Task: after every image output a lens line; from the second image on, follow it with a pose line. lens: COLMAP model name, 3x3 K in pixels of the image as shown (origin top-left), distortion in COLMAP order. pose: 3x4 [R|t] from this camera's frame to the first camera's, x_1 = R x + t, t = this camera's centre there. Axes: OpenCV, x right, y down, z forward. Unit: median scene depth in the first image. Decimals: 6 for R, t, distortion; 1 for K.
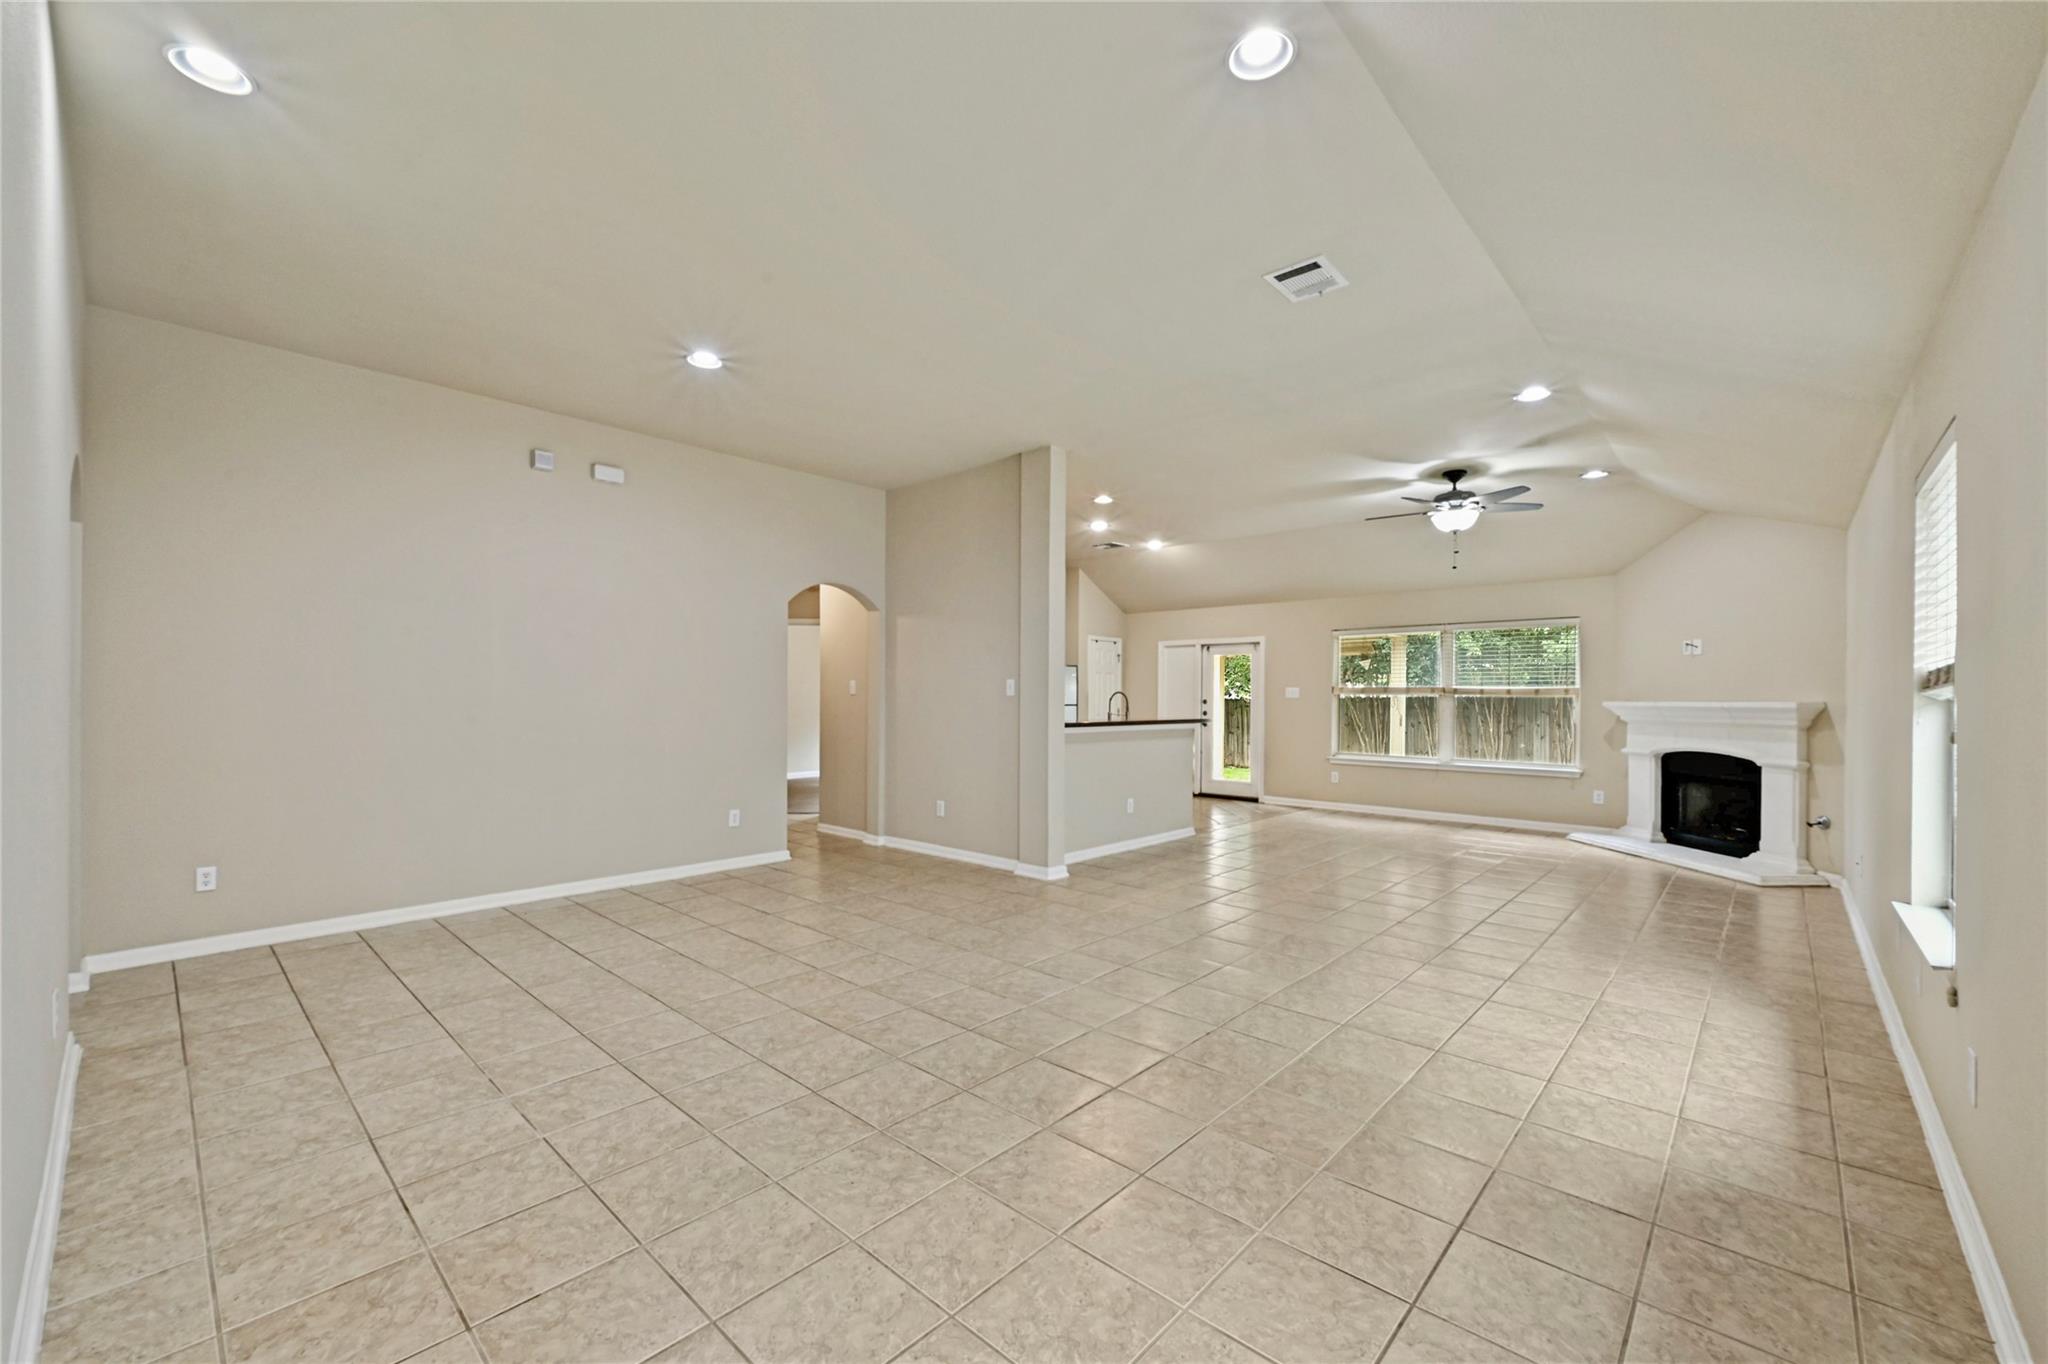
lens RADIAL K [[815.1, 0, 1022.4], [0, 815.1, 677.8], [0, 0, 1]] dist [-0.000061, -0.000415]
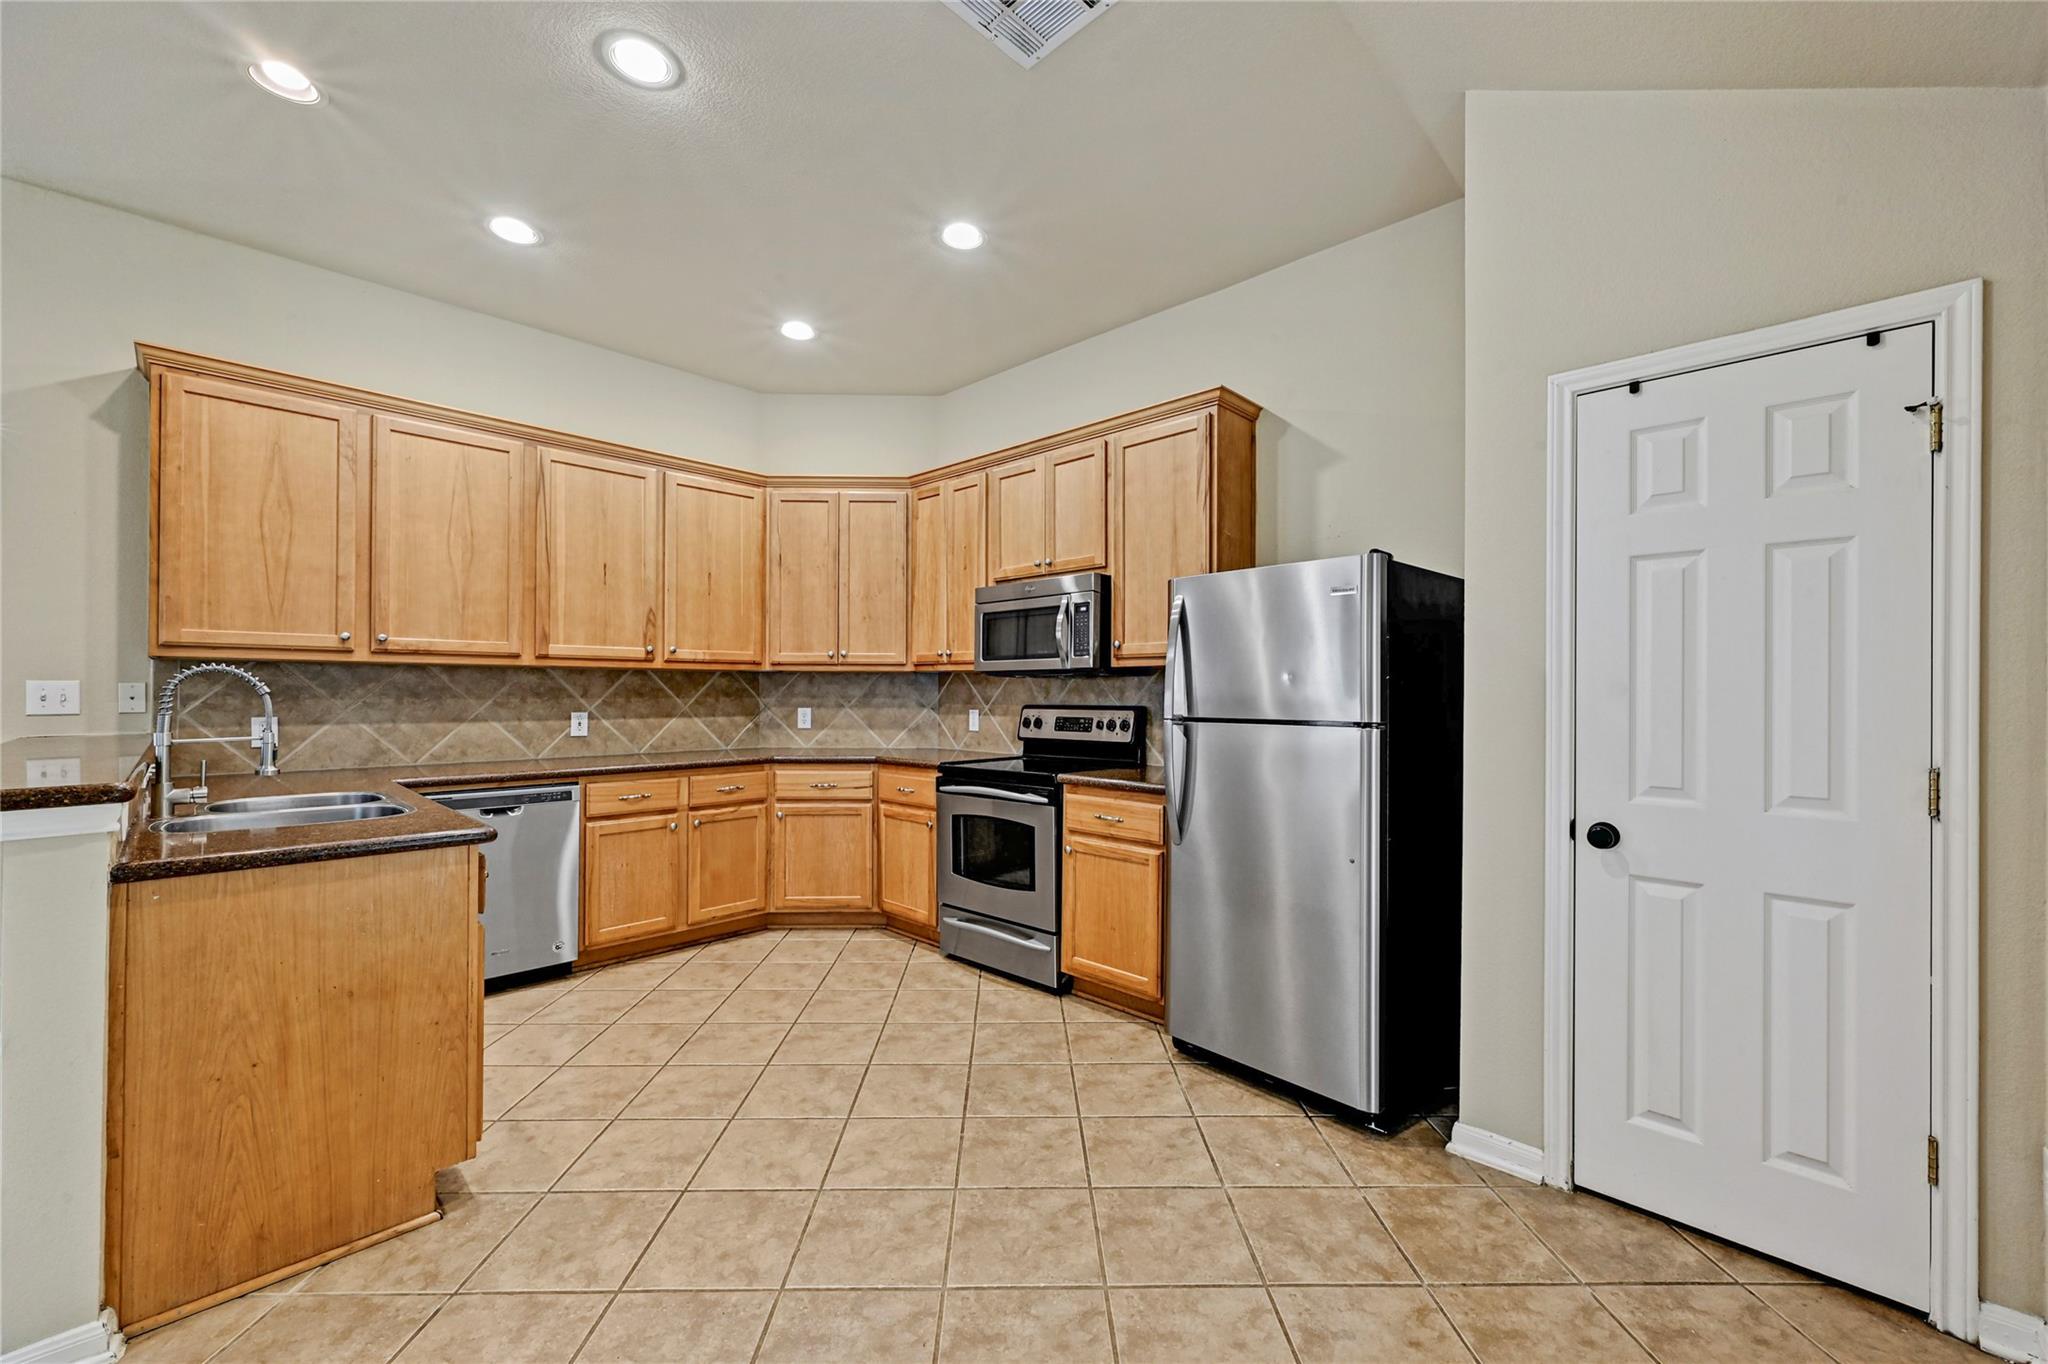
lens RADIAL K [[815.1, 0, 1030.4], [0, 815.1, 684.6], [0, 0, 1]] dist [-0.000061, -0.000415]
pose [[-0.019541, -0.012726, -0.999728, 0.286051], [0.019362, 0.999727, -0.013104, 0.022985], [0.999622, -0.019612, -0.019289, 0.895276]]
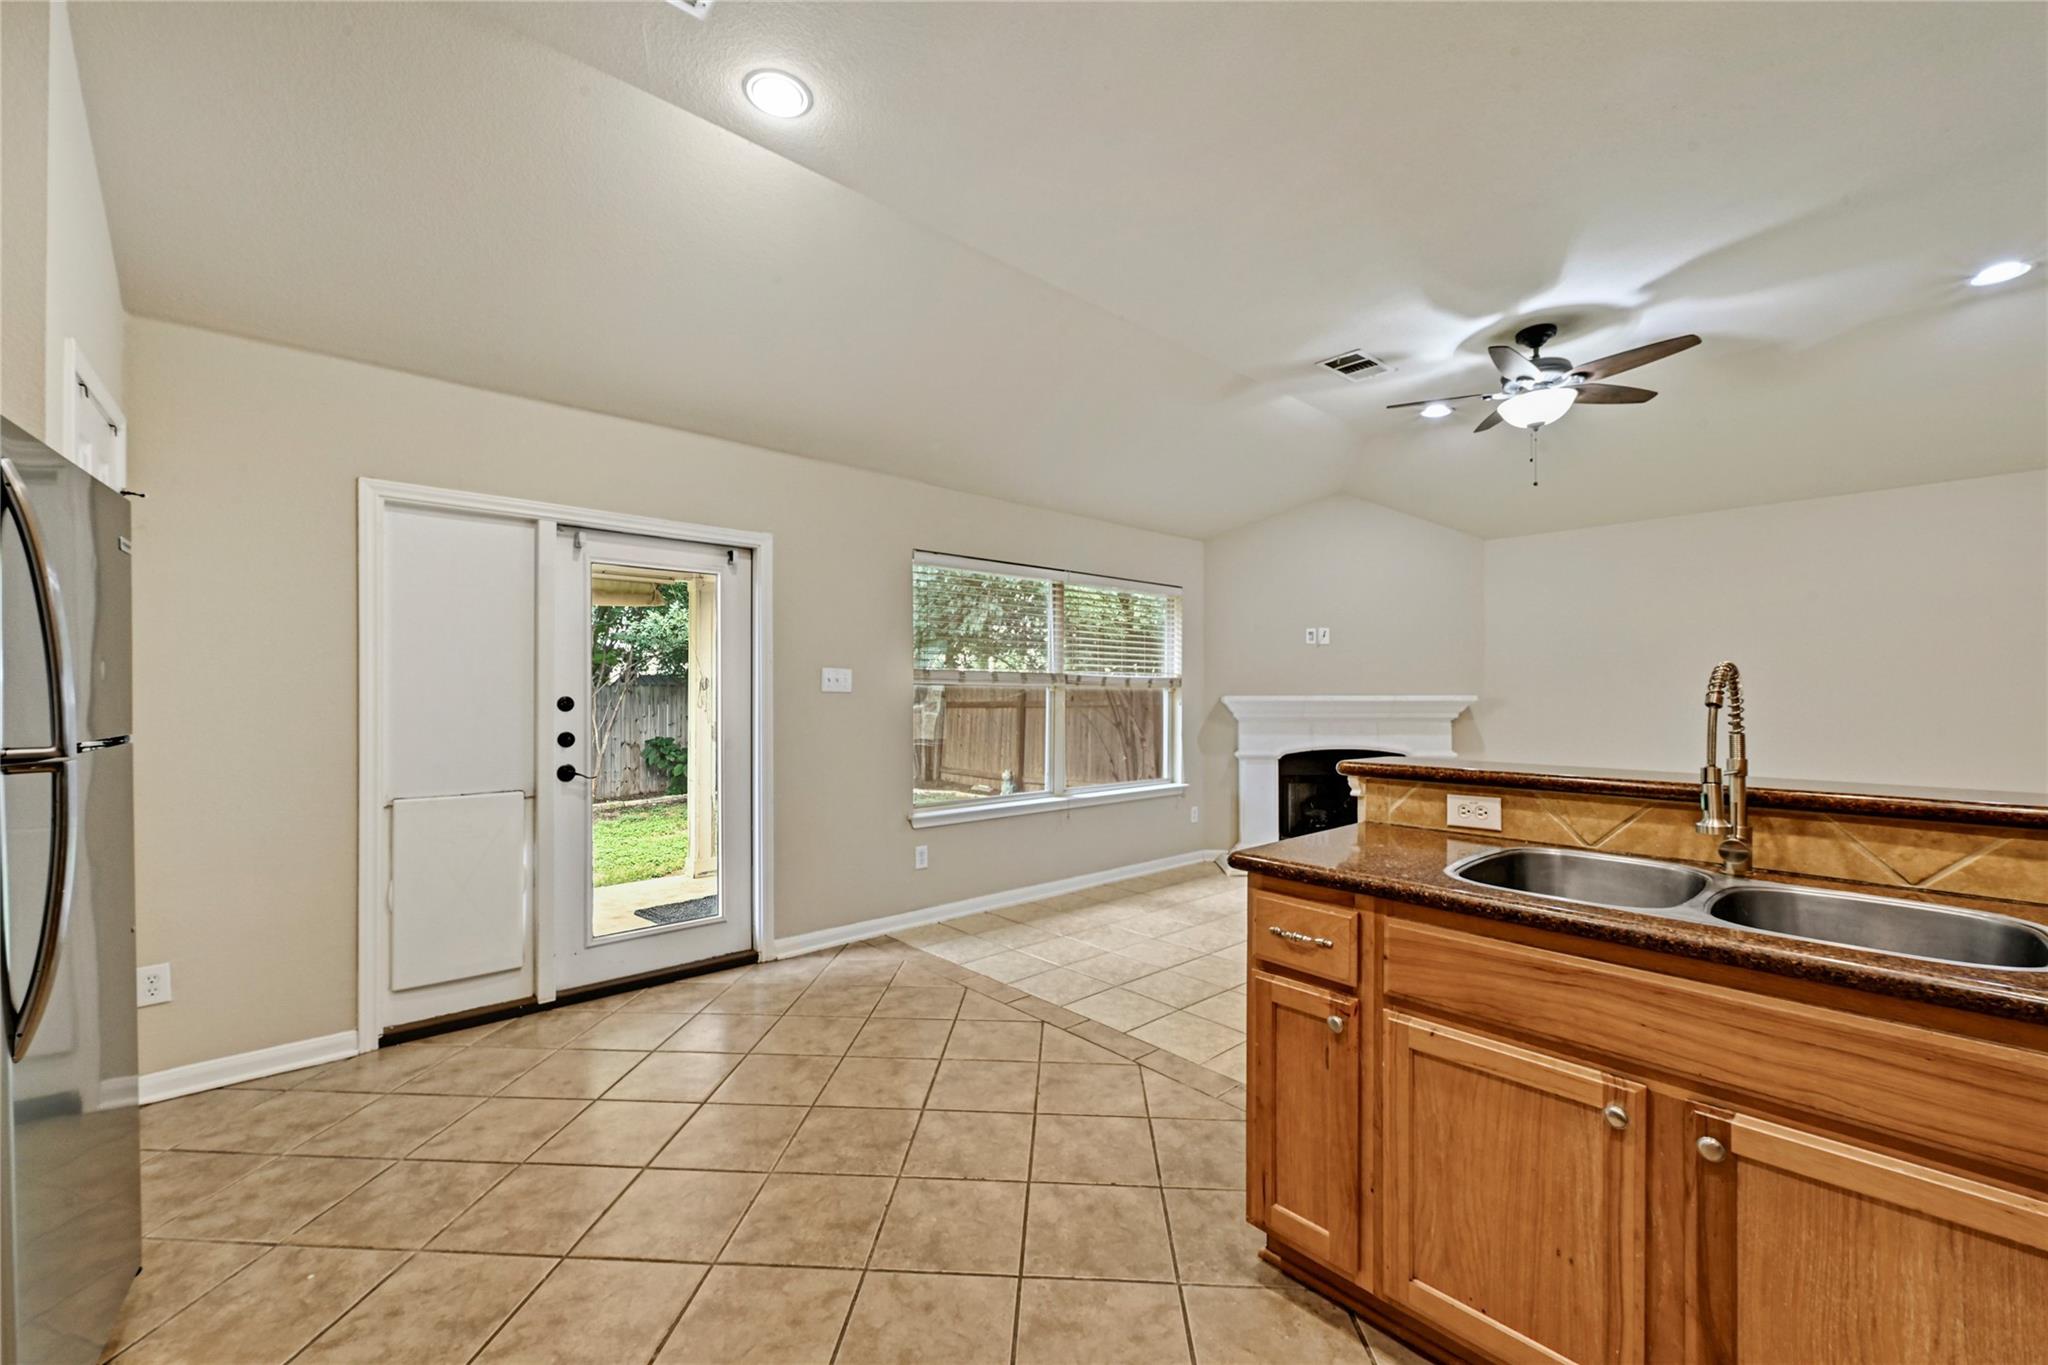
lens RADIAL K [[815.1, 0, 1033.3], [0, 815.1, 690.6], [0, 0, 1]] dist [-0.000061, -0.000415]
pose [[0.087146, -0.001616, 0.996194, -0.077897], [-0.026182, 0.999650, 0.003912, 0.018119], [-0.995851, -0.026423, 0.087073, 0.791877]]
